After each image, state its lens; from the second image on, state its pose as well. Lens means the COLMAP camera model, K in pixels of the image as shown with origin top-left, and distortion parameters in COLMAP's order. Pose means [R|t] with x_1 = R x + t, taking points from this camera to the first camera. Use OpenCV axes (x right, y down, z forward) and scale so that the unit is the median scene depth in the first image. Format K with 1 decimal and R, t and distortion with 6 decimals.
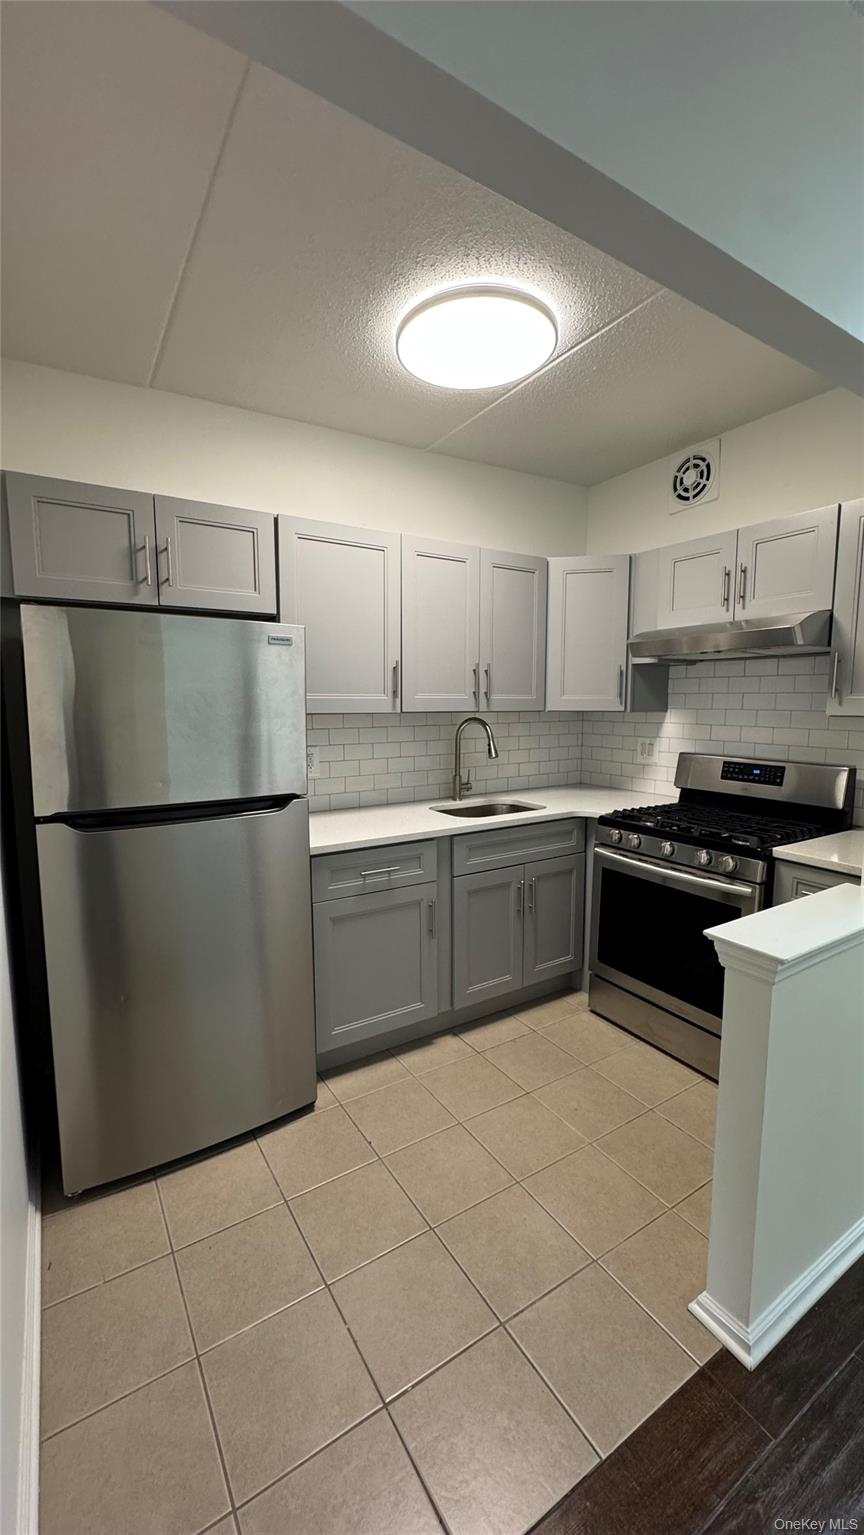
lens RADIAL K [[610.8, 0, 432.0], [0, 610.8, 767.5], [0, 0, 1]] dist [0.000908, 0.000140]
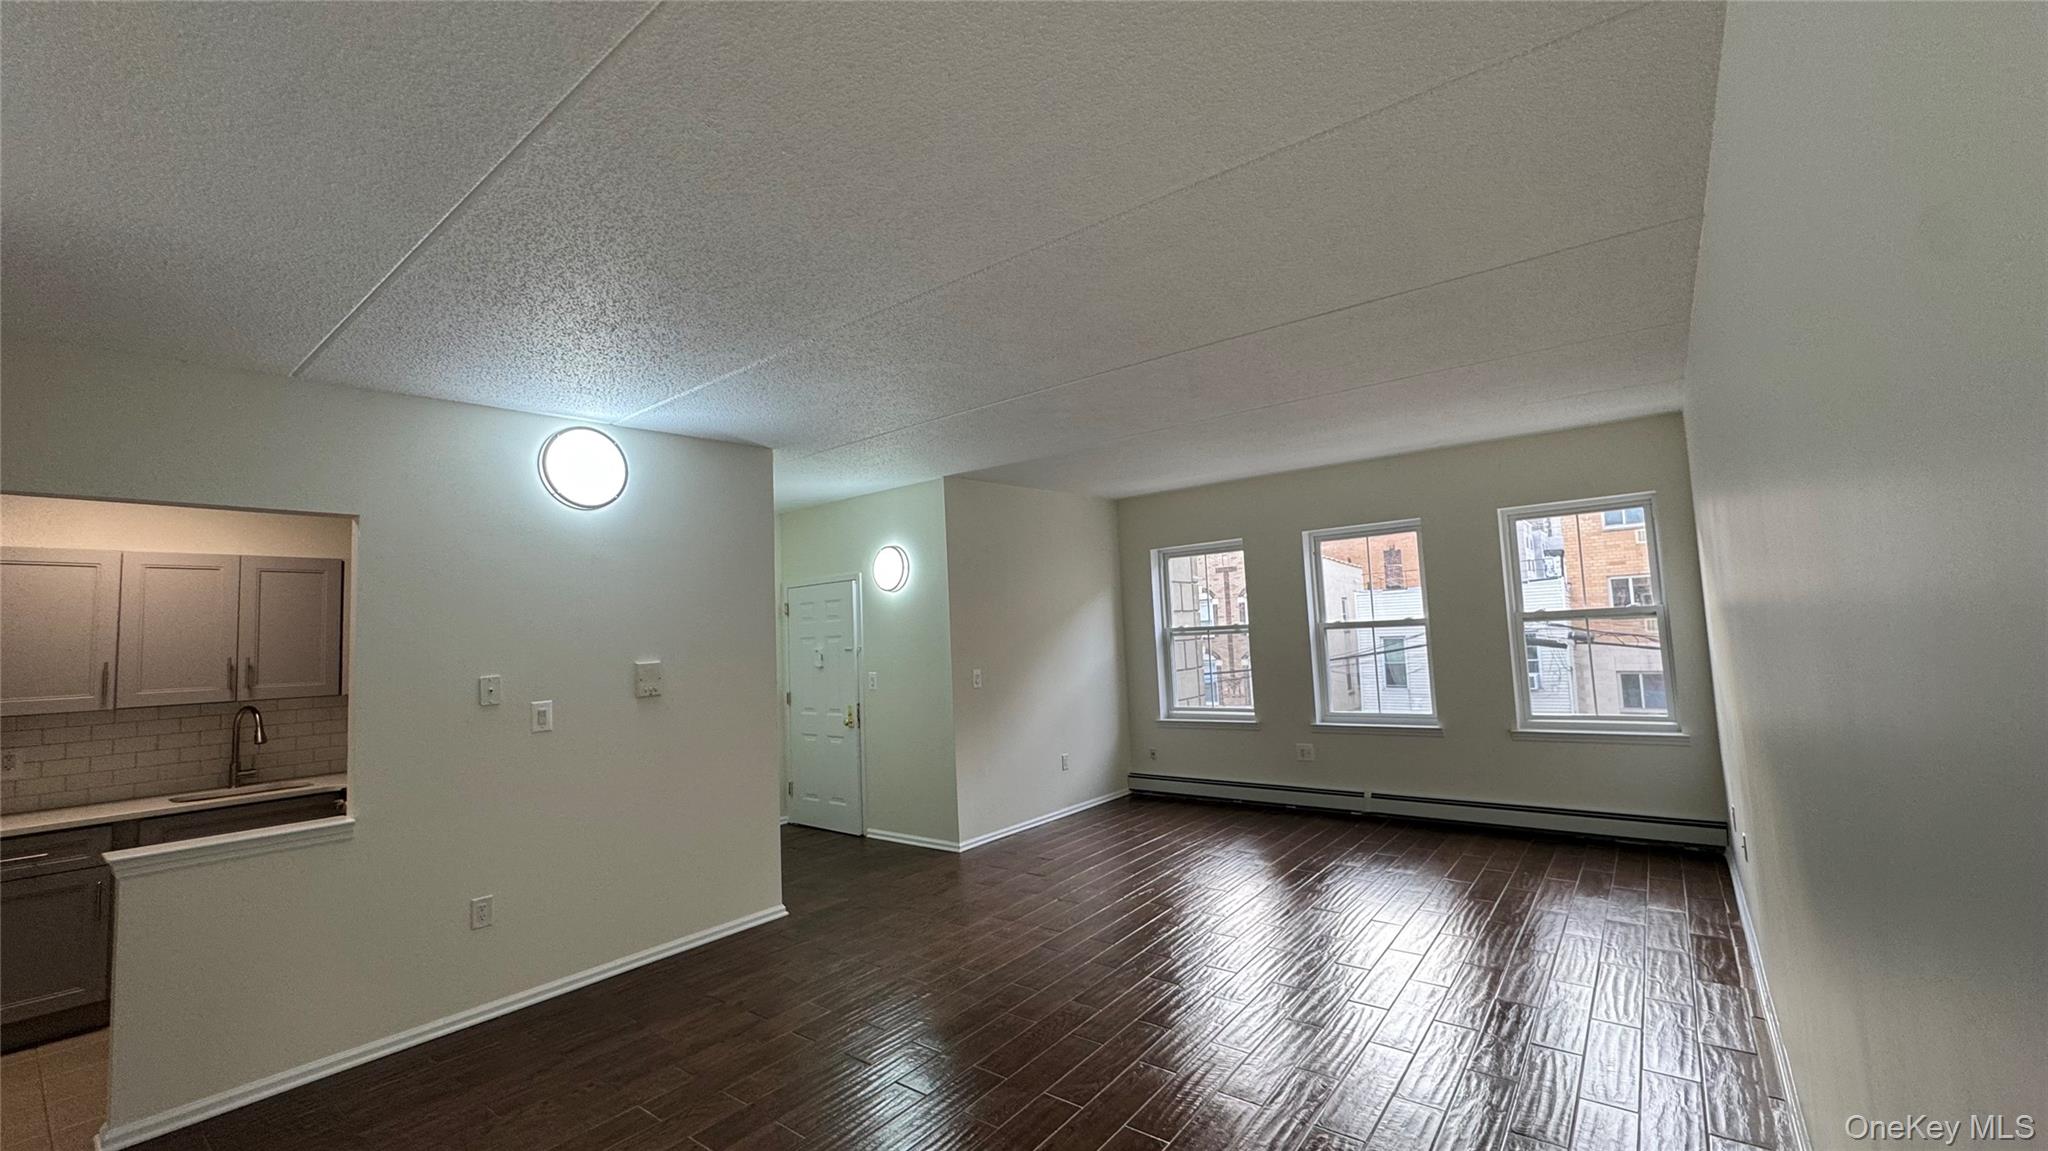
lens RADIAL K [[815.0, 0, 1024.0], [0, 815.0, 575.5], [0, 0, 1]] dist [0.000908, 0.000140]
pose [[0.941234, -0.014936, 0.337426, 0.922534], [0.080220, 0.980321, -0.180377, 0.063829], [-0.328092, 0.196845, 0.923909, -0.858391]]
